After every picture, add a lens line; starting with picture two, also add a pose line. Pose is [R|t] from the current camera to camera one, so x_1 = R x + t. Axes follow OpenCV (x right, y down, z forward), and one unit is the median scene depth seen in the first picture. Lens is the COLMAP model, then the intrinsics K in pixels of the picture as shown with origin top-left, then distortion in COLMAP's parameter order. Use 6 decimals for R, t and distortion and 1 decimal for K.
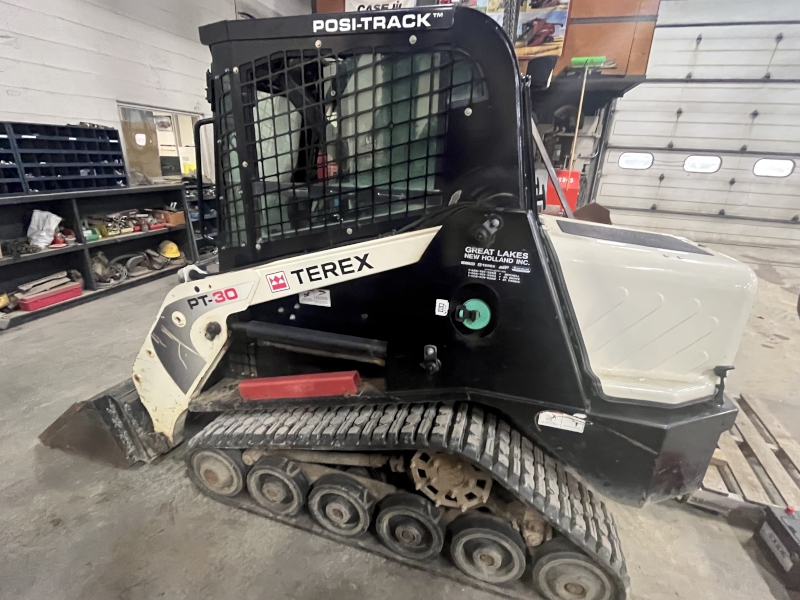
lens RADIAL K [[387.2, 0, 399.4], [0, 387.2, 299.0], [0, 0, 1]] dist [-0.003736, -0.000494]
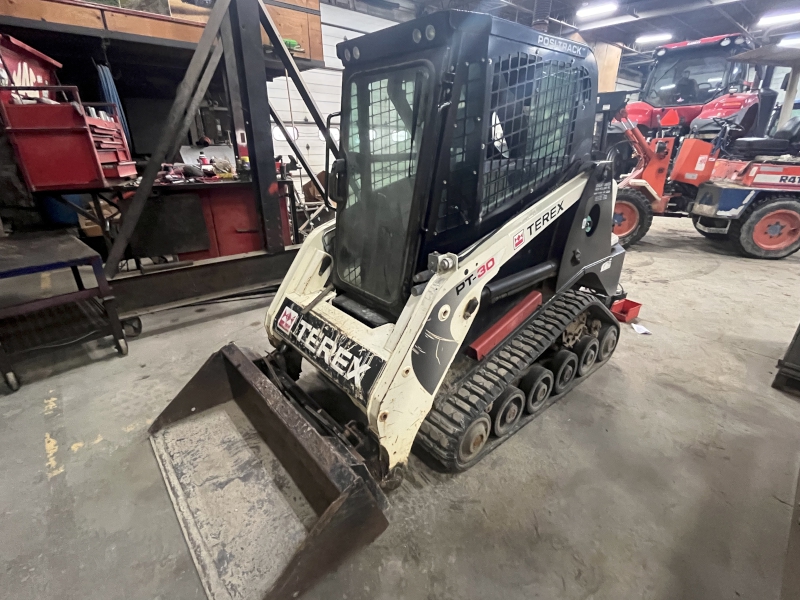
lens RADIAL K [[387.2, 0, 399.9], [0, 387.2, 299.1], [0, 0, 1]] dist [-0.003736, -0.000494]
pose [[0.541308, -0.357353, 0.761107, -1.785346], [0.311671, 0.925985, 0.213102, -0.291529], [-0.780927, 0.121861, 0.612620, 0.639387]]
